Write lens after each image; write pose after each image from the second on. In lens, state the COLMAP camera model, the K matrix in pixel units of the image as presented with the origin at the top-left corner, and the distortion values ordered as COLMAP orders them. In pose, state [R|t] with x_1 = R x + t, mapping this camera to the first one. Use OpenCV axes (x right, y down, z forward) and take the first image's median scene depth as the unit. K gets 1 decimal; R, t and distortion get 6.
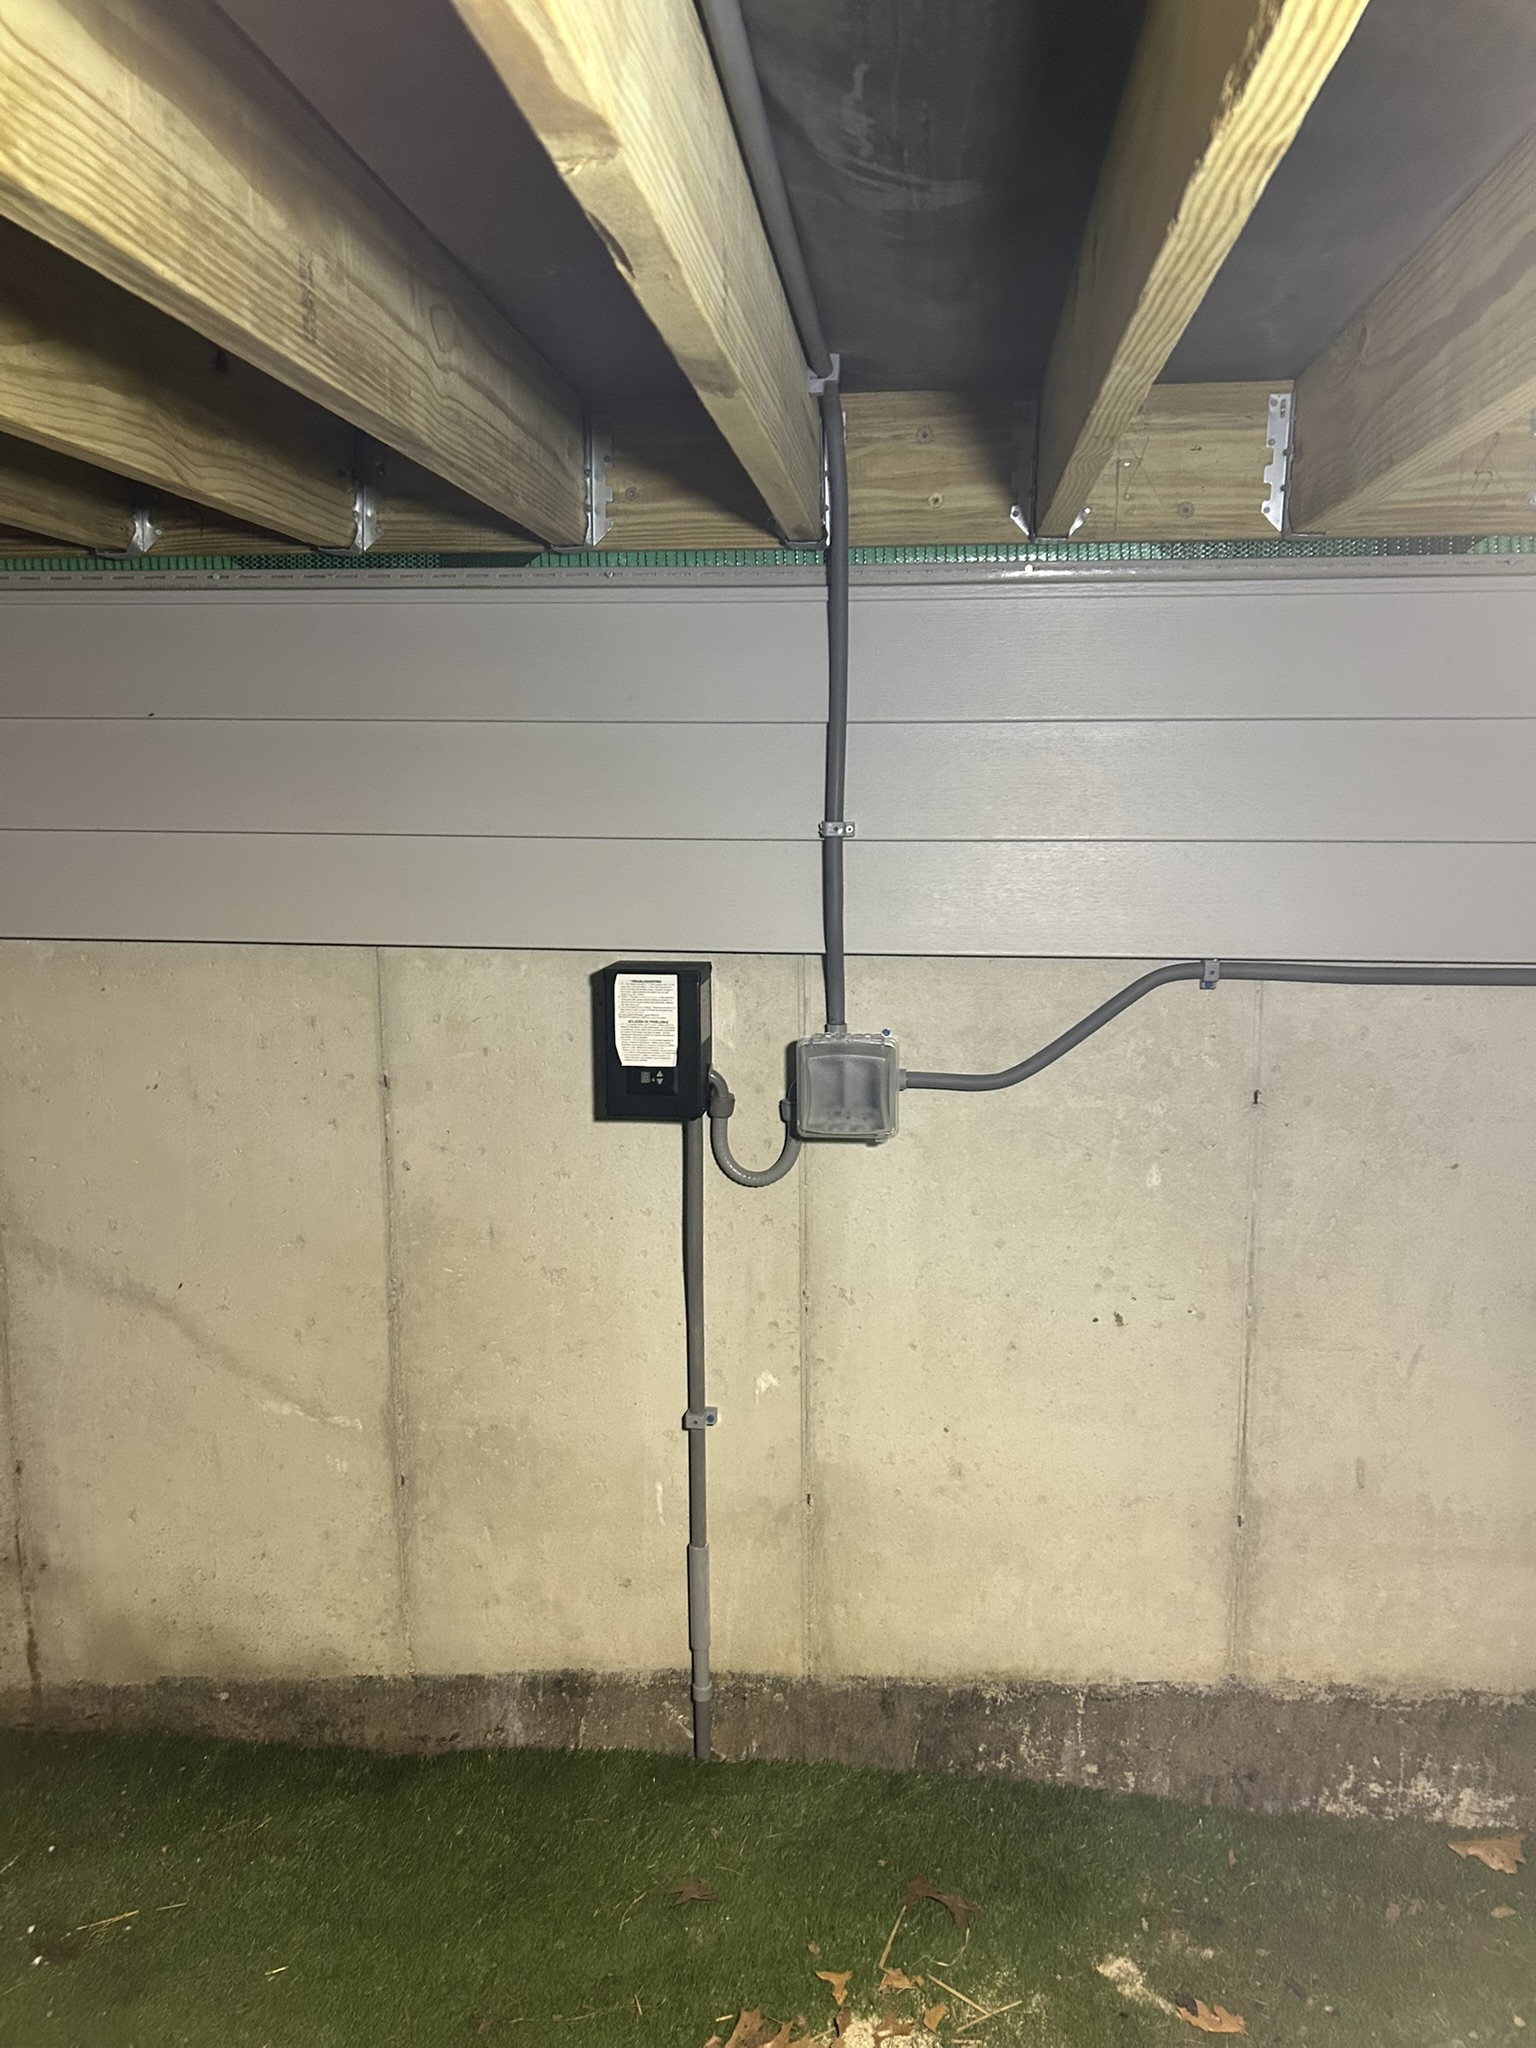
lens RADIAL K [[1564.0, 0, 768.0], [0, 1564.0, 1024.0], [0, 0, 1]] dist [0.035867, -0.042156]
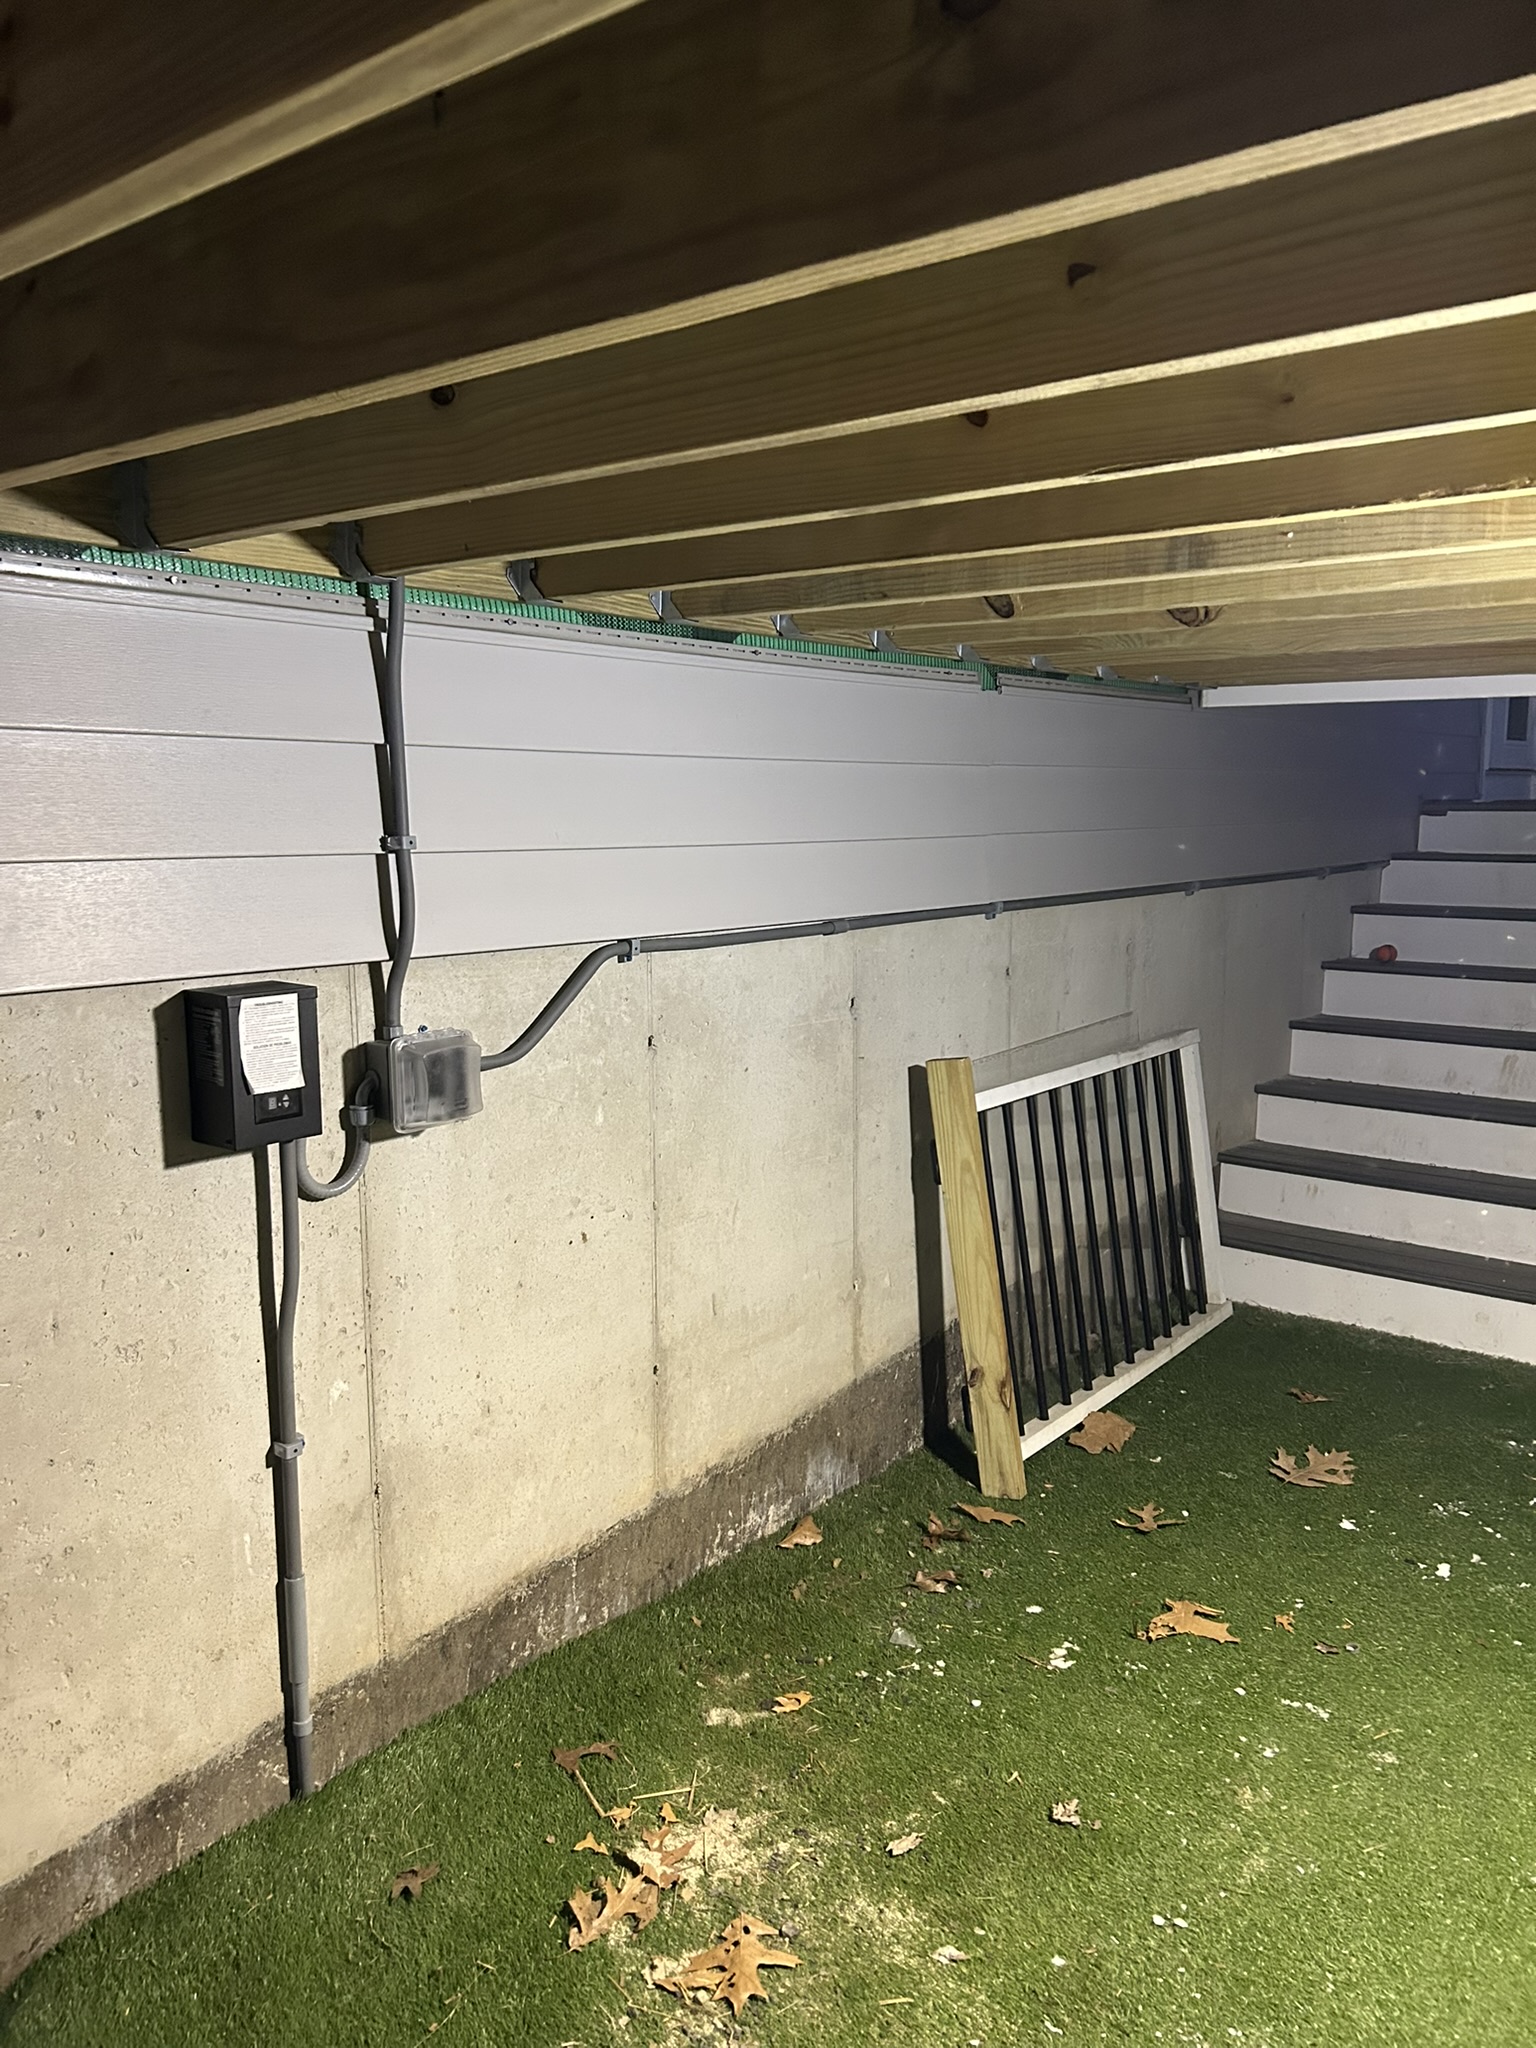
lens RADIAL K [[1564.0, 0, 768.0], [0, 1564.0, 1024.0], [0, 0, 1]] dist [0.035867, -0.042156]
pose [[0.530895, -0.120695, 0.838799, -0.686794], [0.134154, 0.989294, 0.057441, -0.027384], [-0.836752, 0.082033, 0.541403, 0.196907]]
